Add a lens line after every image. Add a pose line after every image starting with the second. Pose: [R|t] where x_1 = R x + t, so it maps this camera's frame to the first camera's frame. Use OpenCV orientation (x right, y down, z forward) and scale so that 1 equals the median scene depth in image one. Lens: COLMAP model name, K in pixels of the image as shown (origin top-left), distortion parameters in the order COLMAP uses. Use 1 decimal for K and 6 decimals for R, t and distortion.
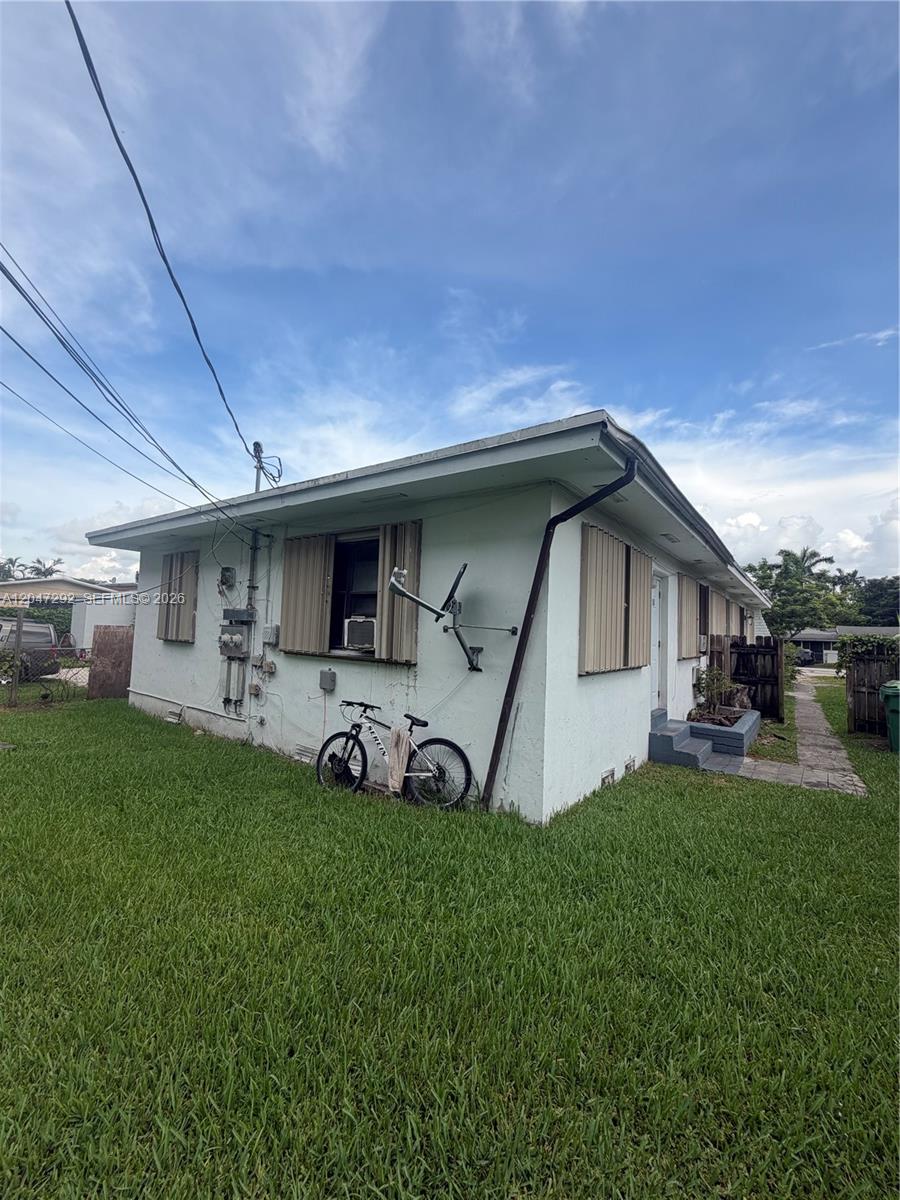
lens RADIAL K [[478.9, 0, 447.7], [0, 478.9, 597.8], [0, 0, 1]] dist [-0.000311, 0.000054]
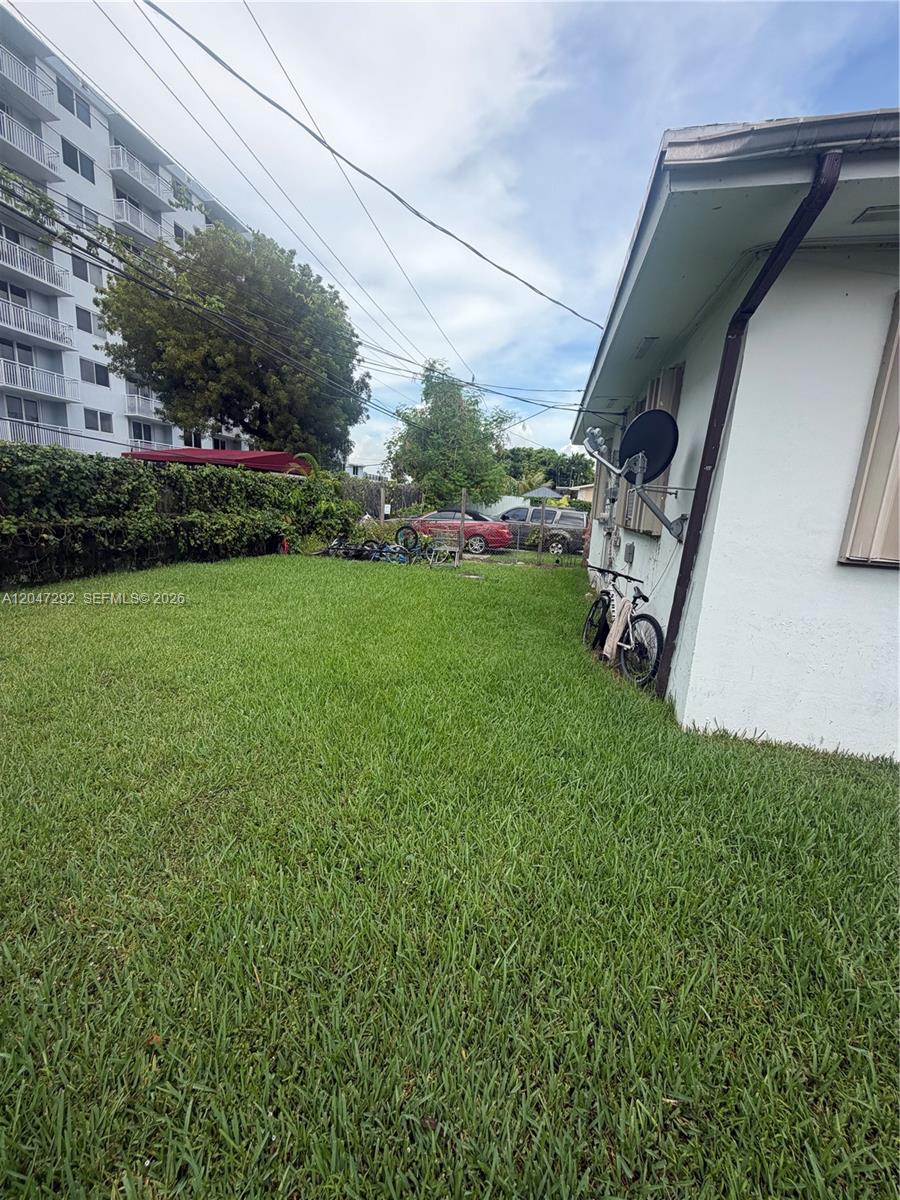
lens RADIAL K [[478.9, 0, 447.7], [0, 478.9, 597.8], [0, 0, 1]] dist [-0.000311, 0.000054]
pose [[0.467687, 0.164247, -0.868499, 0.589999], [0.029297, 0.979163, 0.200952, 0.062693], [0.883408, -0.119428, 0.453130, 0.237176]]
